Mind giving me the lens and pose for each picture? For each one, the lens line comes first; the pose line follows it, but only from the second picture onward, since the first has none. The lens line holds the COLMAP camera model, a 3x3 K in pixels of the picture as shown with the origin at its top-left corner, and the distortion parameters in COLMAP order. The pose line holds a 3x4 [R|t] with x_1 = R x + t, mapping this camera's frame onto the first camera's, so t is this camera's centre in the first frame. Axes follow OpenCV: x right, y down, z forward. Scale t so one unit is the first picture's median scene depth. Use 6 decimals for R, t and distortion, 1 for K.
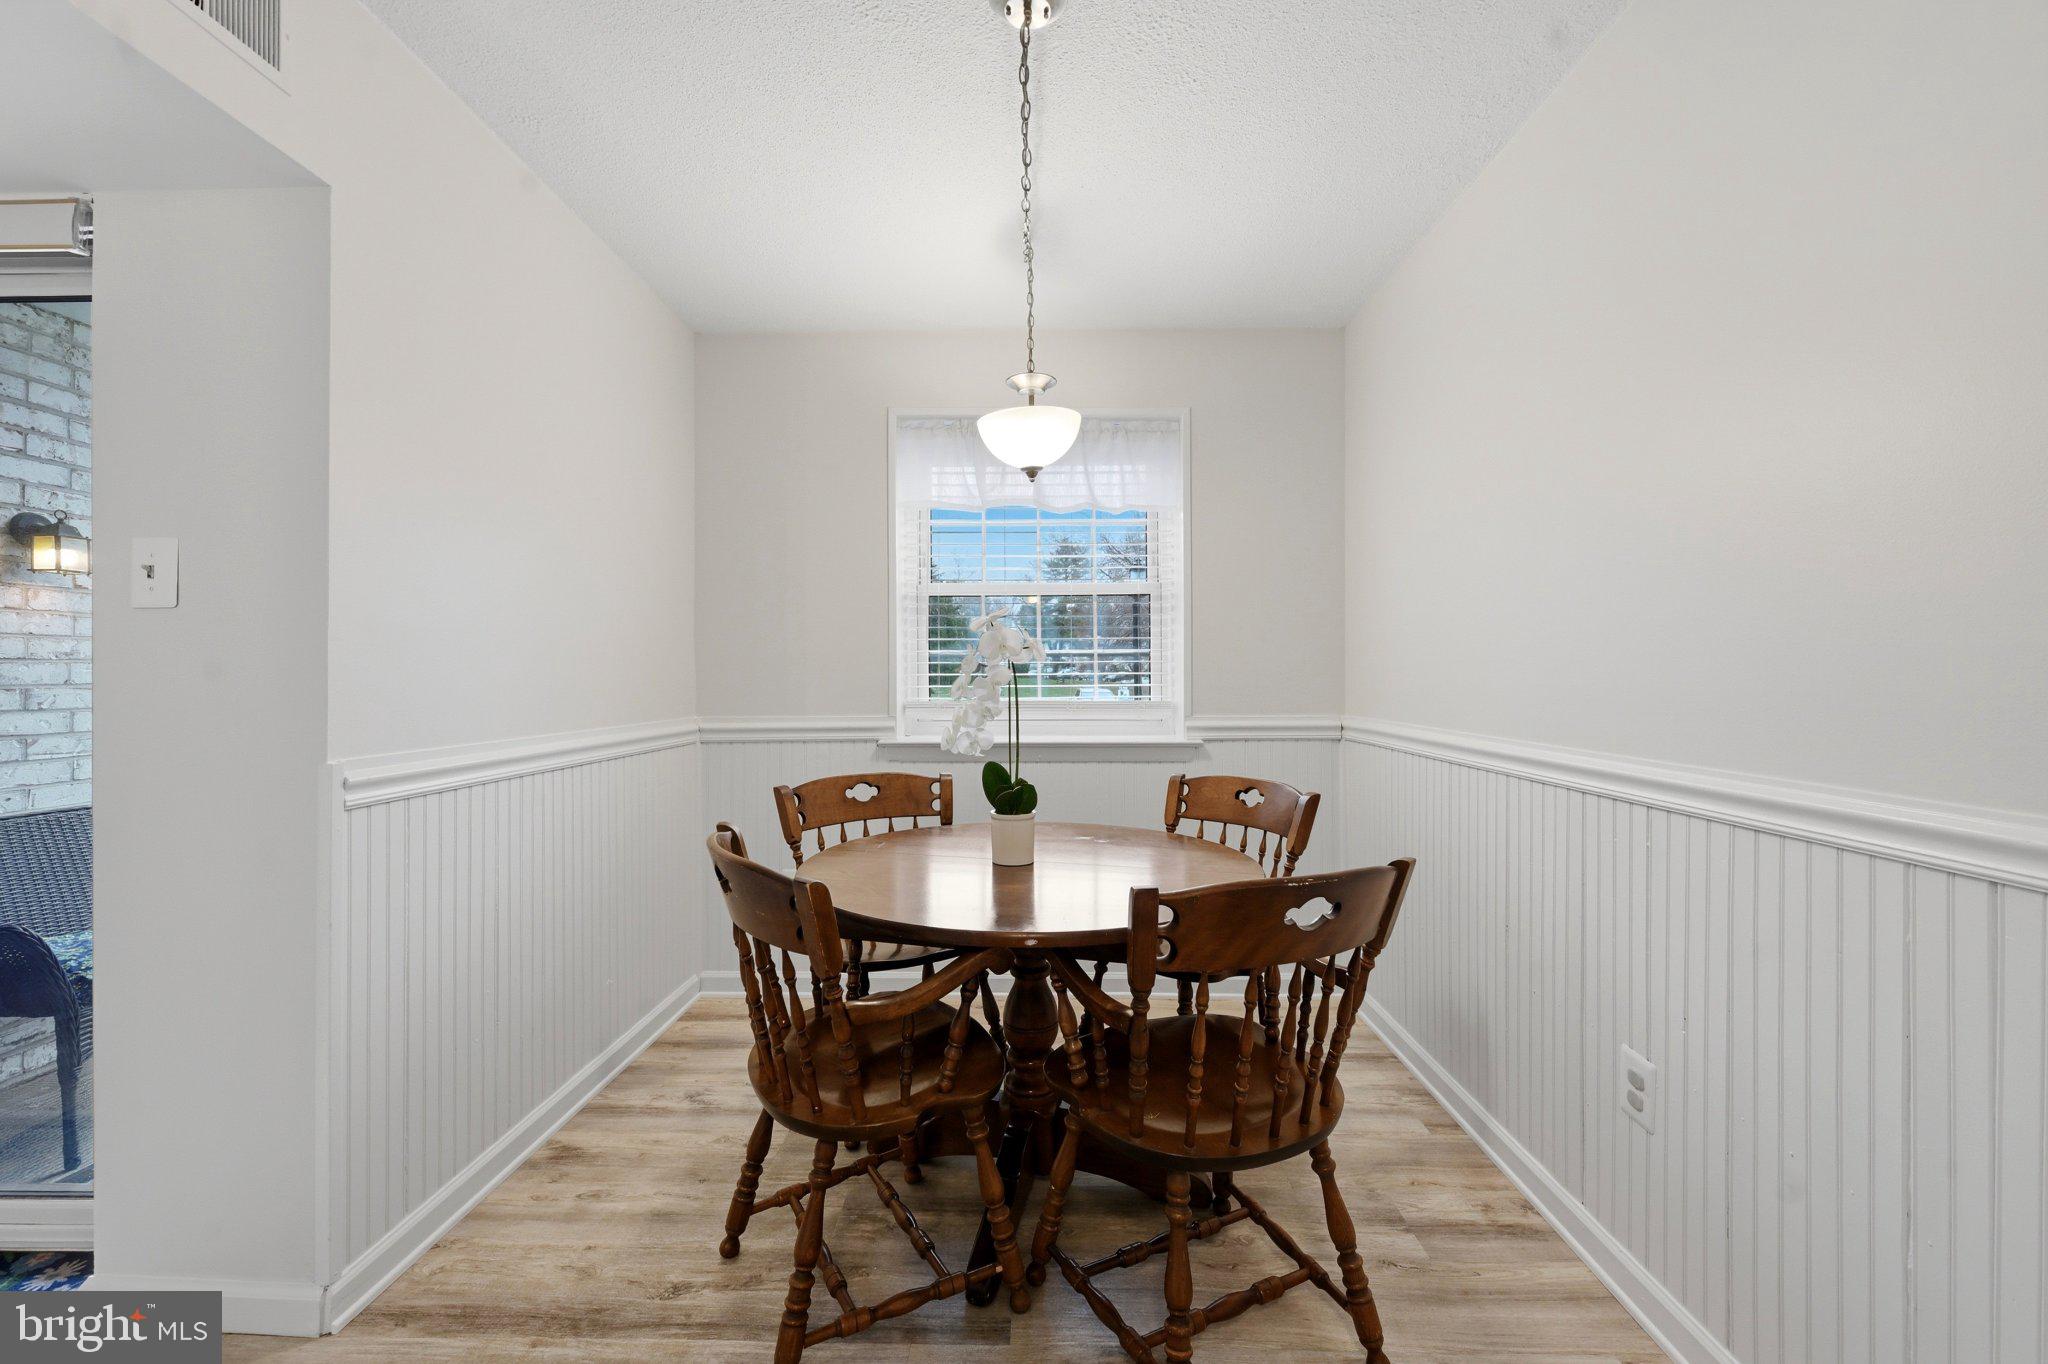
lens RADIAL K [[808.2, 0, 1015.4], [0, 808.2, 674.9], [0, 0, 1]] dist [0.001429, 0.000522]
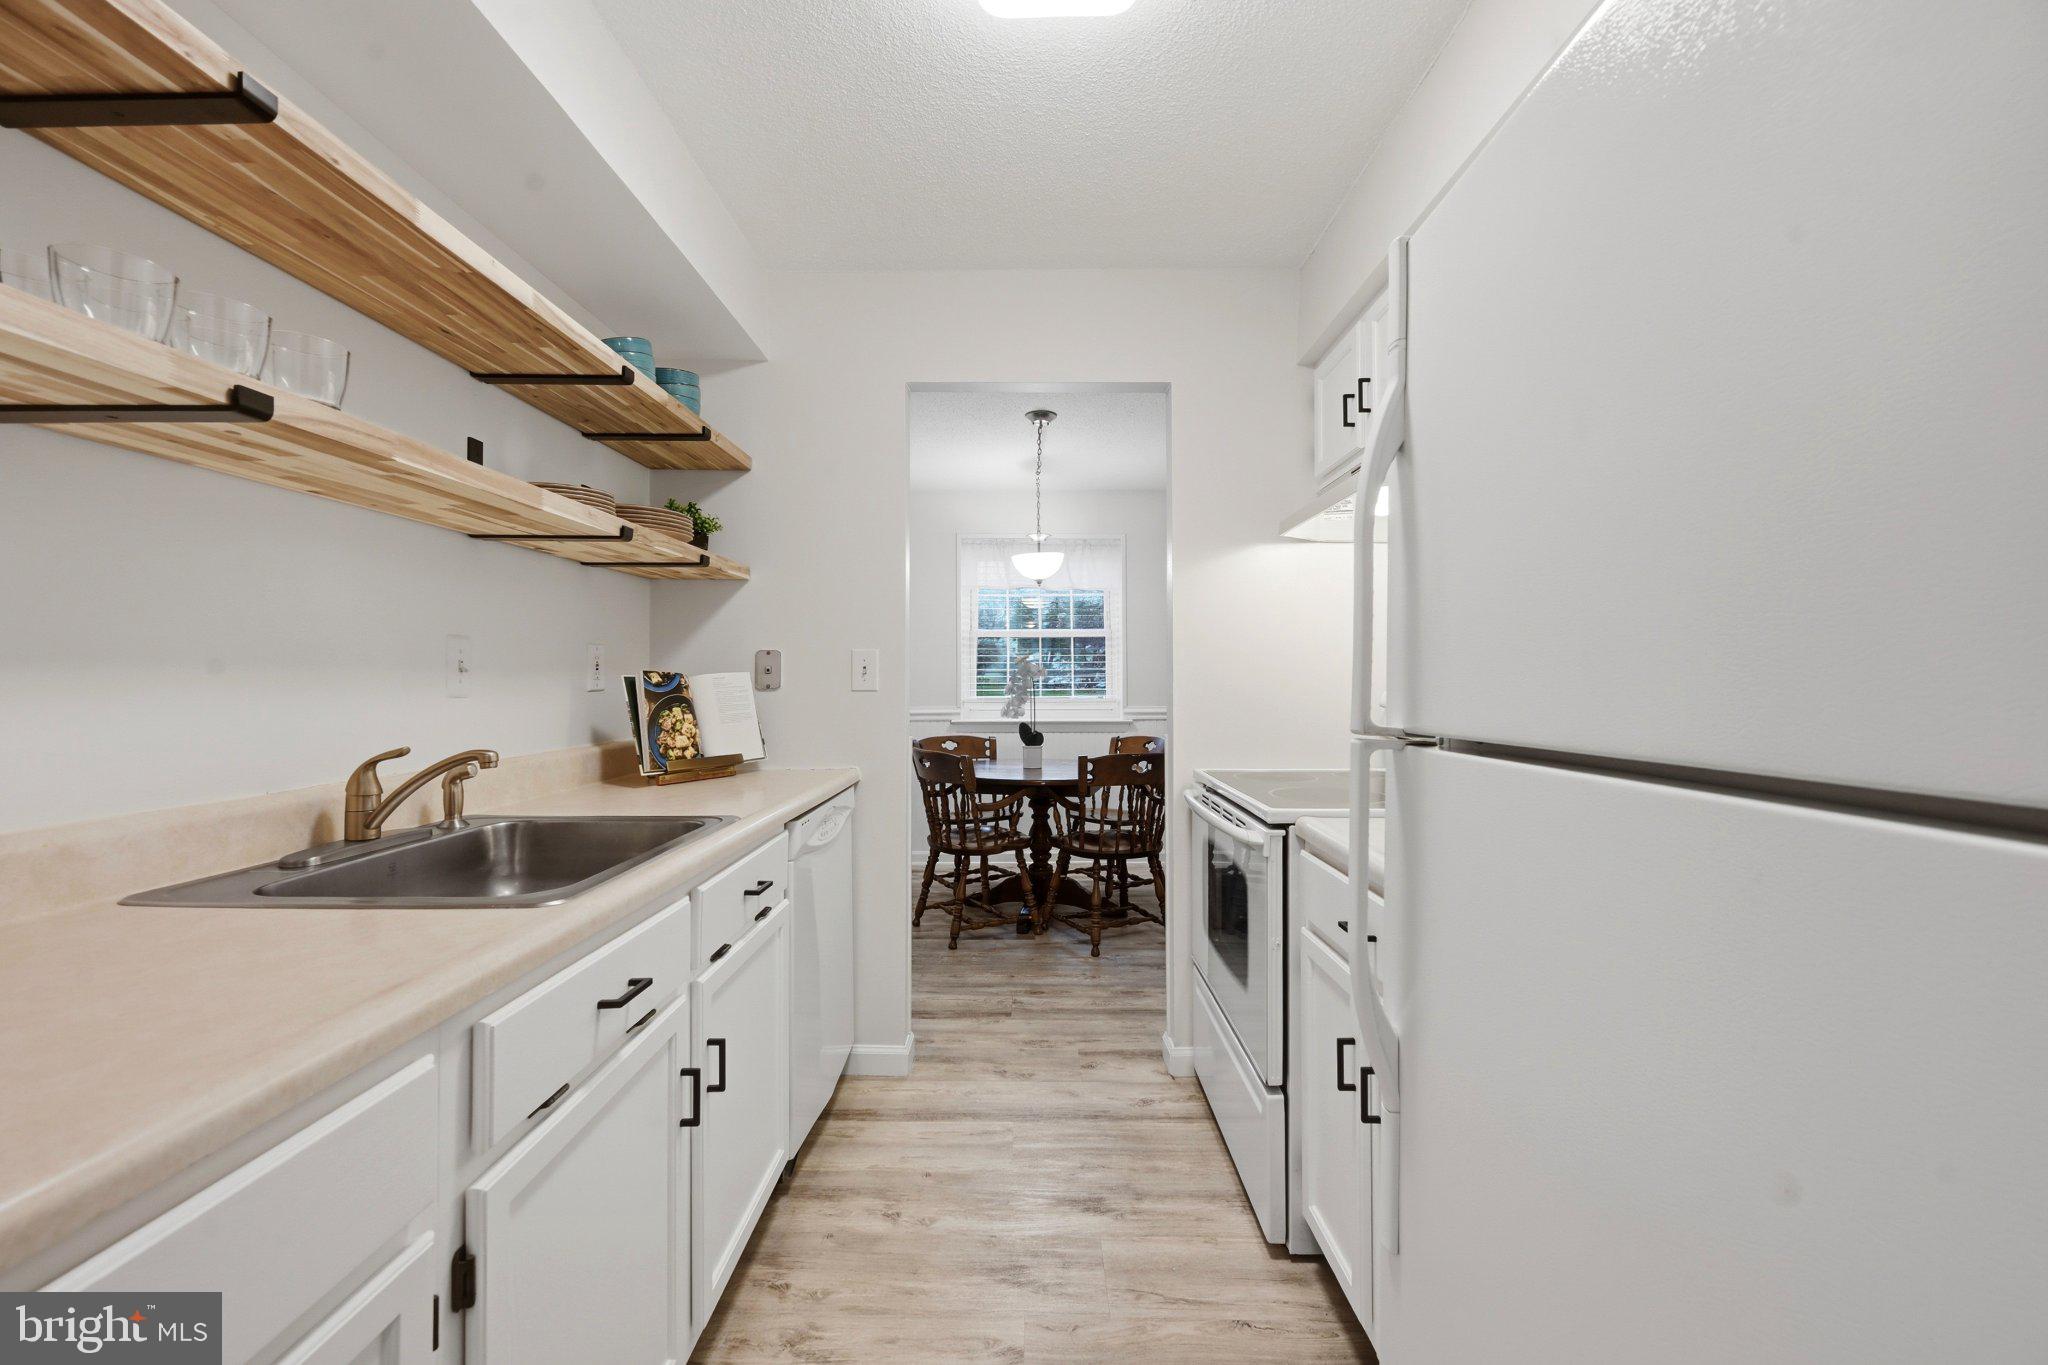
lens RADIAL K [[808.2, 0, 1042.1], [0, 808.2, 681.5], [0, 0, 1]] dist [0.001429, 0.000522]
pose [[0.999095, -0.001788, 0.042504, -0.050436], [0.001820, 0.999998, -0.000719, -0.003012], [-0.042502, 0.000796, 0.999096, -0.875479]]
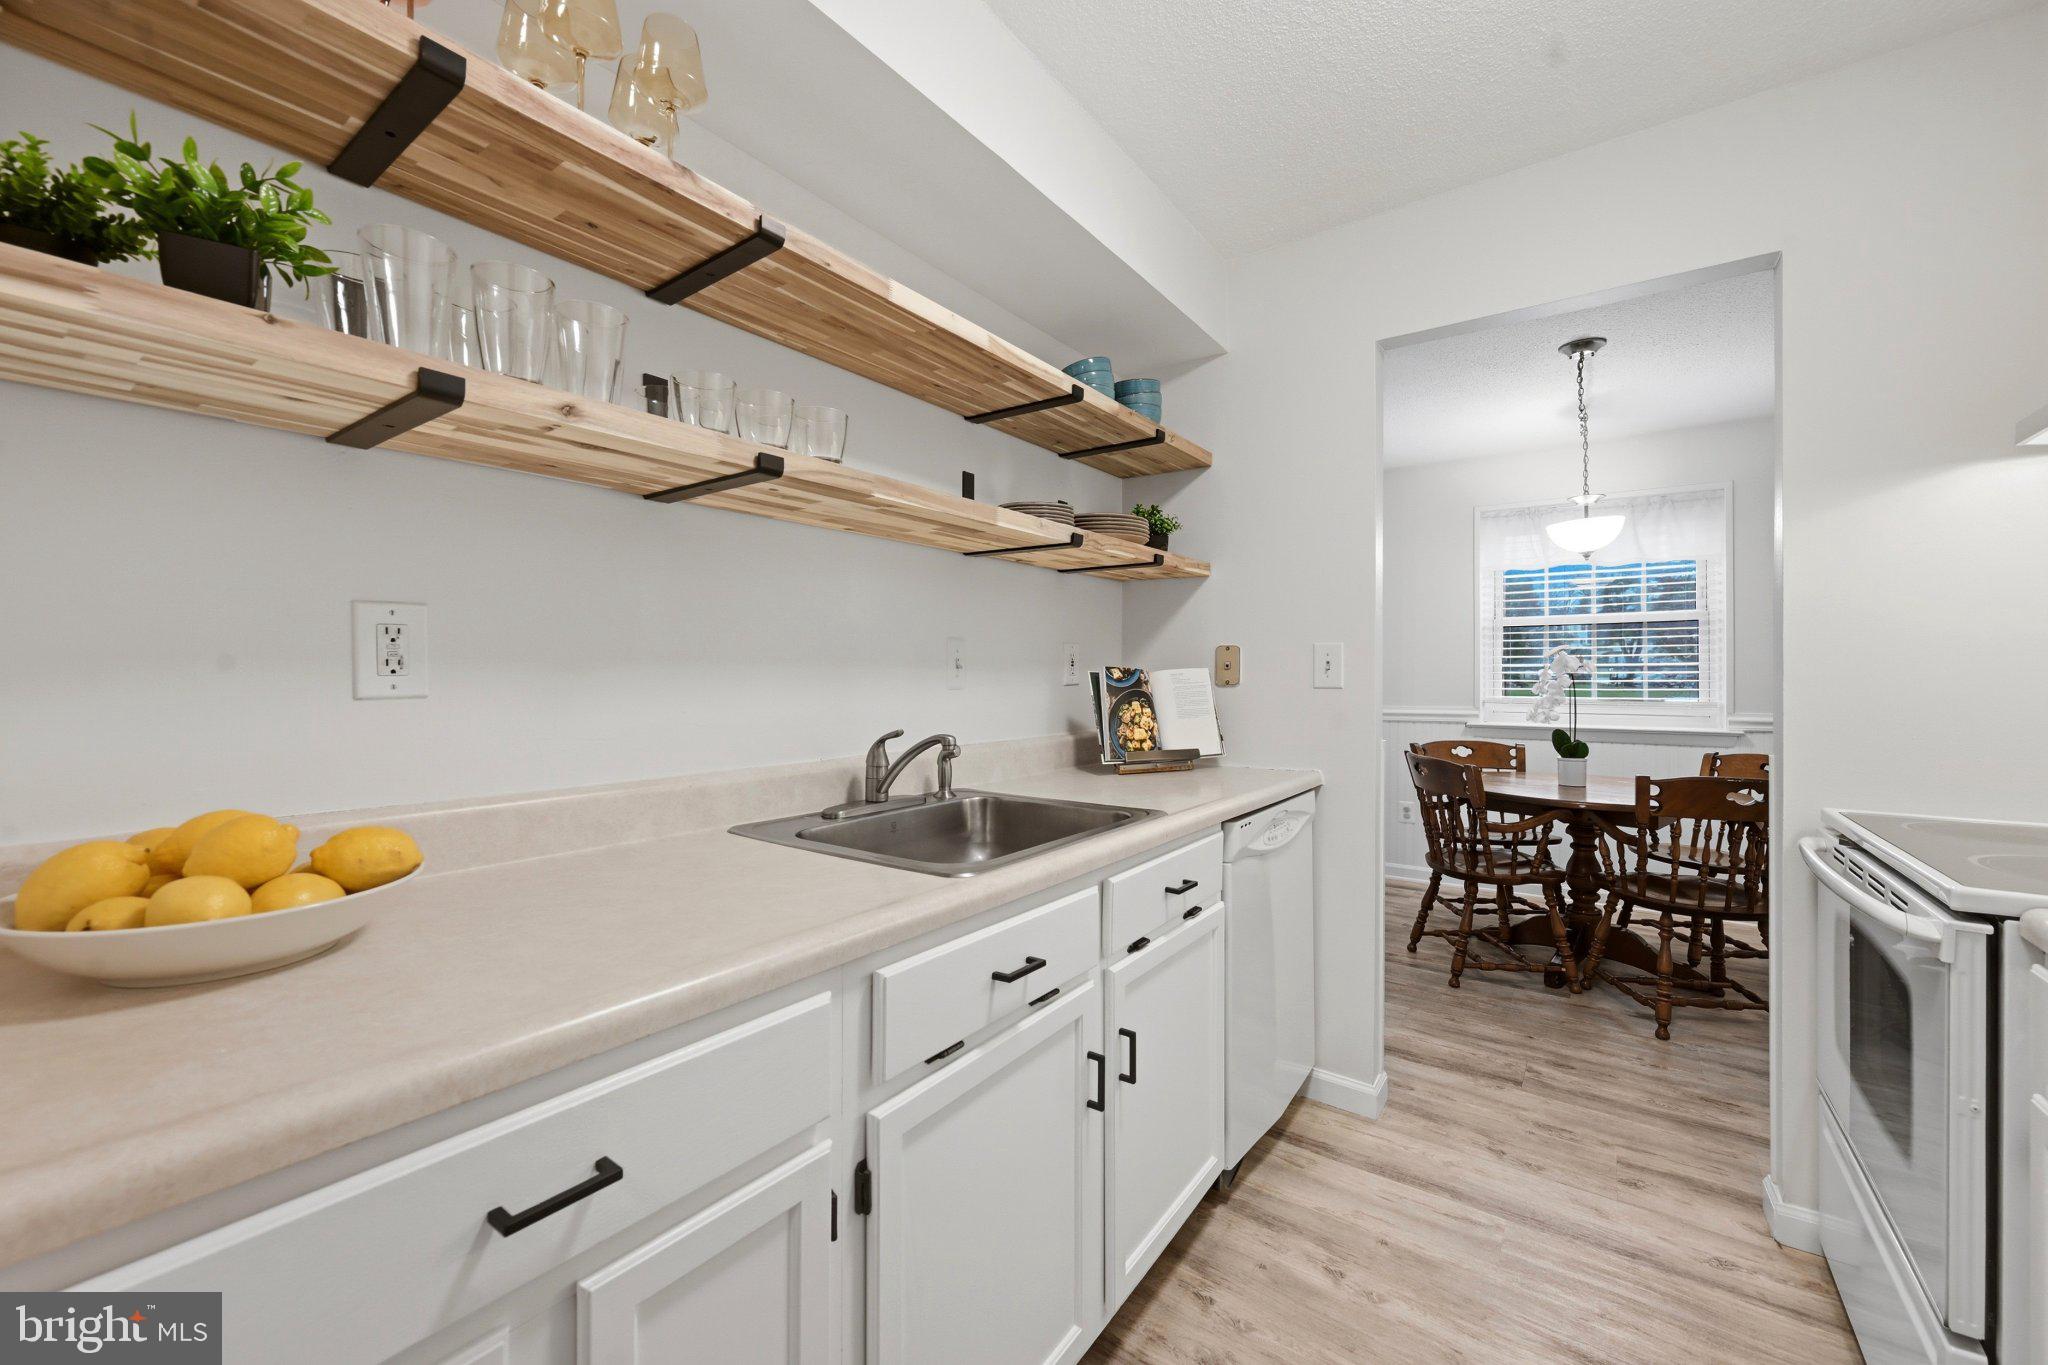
lens RADIAL K [[808.2, 0, 1040.0], [0, 808.2, 681.1], [0, 0, 1]] dist [0.001429, 0.000522]
pose [[0.836960, 0.005262, -0.547239, -0.007044], [-0.003335, 0.999984, 0.004515, -0.003418], [0.547254, -0.001954, 0.836964, -0.827303]]
